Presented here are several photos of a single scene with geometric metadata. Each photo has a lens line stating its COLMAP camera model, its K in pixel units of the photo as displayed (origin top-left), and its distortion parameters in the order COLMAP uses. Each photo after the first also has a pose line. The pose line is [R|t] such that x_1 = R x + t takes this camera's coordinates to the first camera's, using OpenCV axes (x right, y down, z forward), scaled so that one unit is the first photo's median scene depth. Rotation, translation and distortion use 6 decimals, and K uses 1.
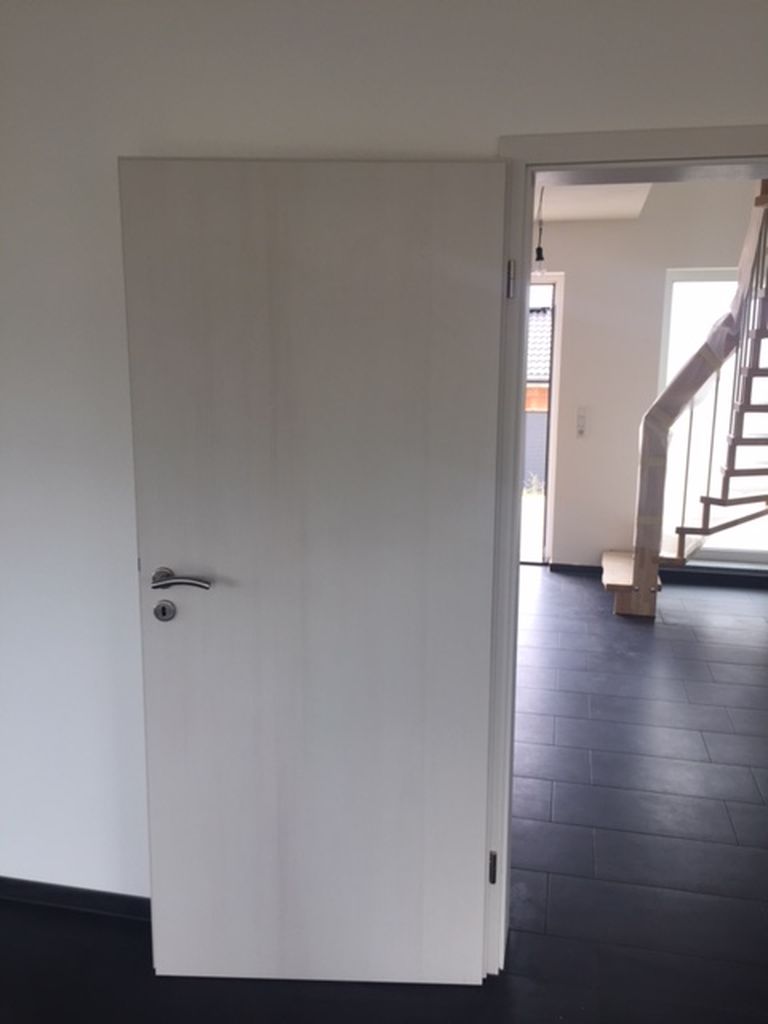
lens RADIAL K [[882.9, 0, 390.3], [0, 882.9, 513.2], [0, 0, 1]] dist [0.070424, -0.002732]
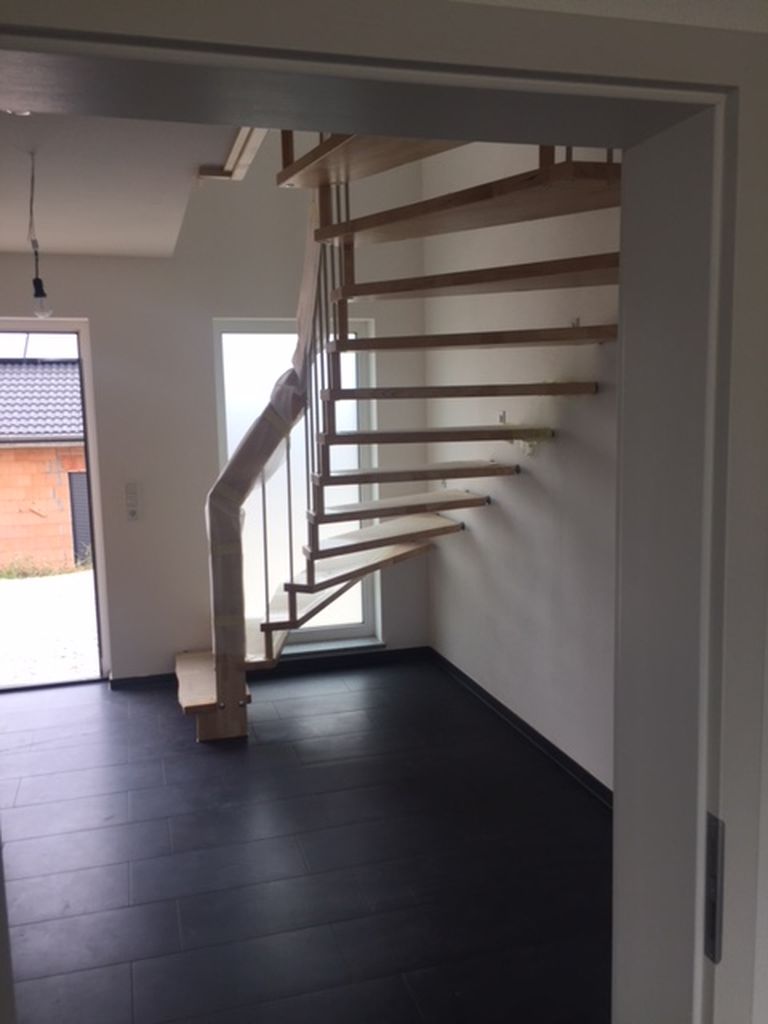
lens RADIAL K [[882.9, 0, 390.3], [0, 882.9, 513.2], [0, 0, 1]] dist [0.070424, -0.002732]
pose [[0.880434, -0.089689, 0.465609, 0.053951], [0.115020, 0.993017, -0.026212, -0.051980], [-0.460007, 0.076632, 0.884602, 0.210480]]
